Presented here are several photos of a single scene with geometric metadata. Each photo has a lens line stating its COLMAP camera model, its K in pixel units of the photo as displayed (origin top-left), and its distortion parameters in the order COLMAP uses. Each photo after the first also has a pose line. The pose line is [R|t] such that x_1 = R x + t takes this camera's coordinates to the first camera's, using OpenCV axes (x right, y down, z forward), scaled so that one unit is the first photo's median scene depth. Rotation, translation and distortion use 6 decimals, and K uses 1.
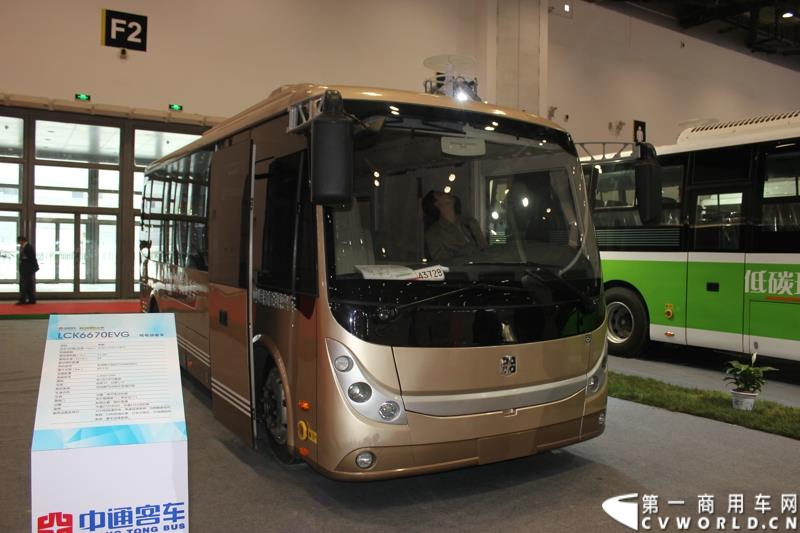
lens RADIAL K [[652.7, 0, 399.5], [0, 652.7, 264.1], [0, 0, 1]] dist [-0.113033, 0.021864]
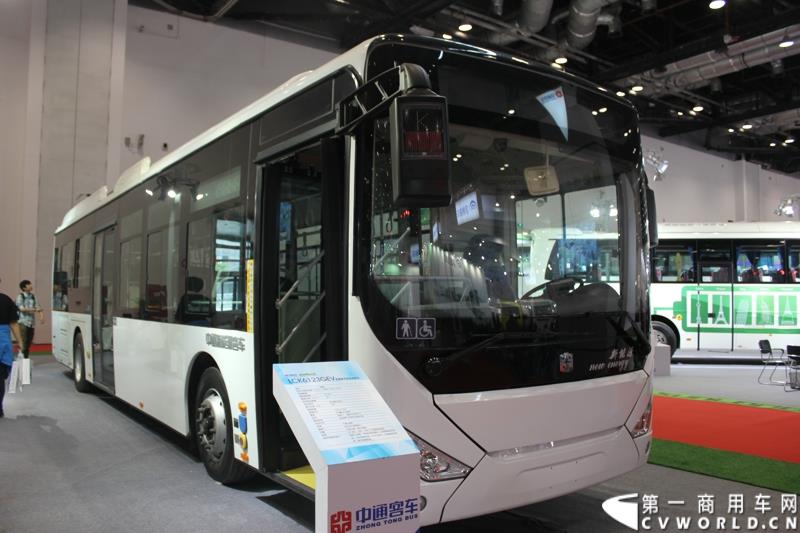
lens RADIAL K [[652.7, 0, 396.7], [0, 652.7, 264.8], [0, 0, 1]] dist [-0.113033, 0.021864]
pose [[0.995876, -0.012231, 0.089901, 0.756250], [0.018949, 0.997059, -0.074261, 0.020521], [-0.088728, 0.075659, 0.993178, 0.128399]]
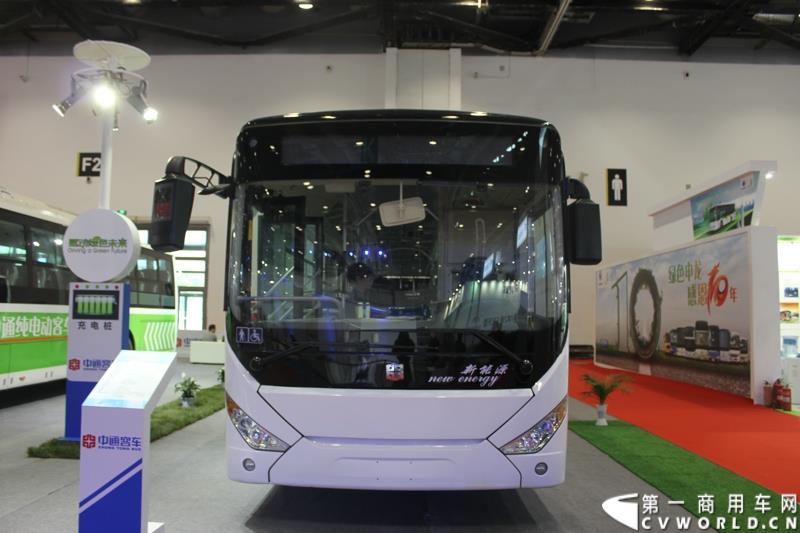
lens RADIAL K [[652.7, 0, 393.6], [0, 652.7, 268.2], [0, 0, 1]] dist [-0.113033, 0.021864]
pose [[0.850669, -0.046686, -0.523625, 0.947355], [-0.009910, 0.994448, -0.104763, 0.024549], [0.525608, 0.094307, 0.845483, 0.126749]]
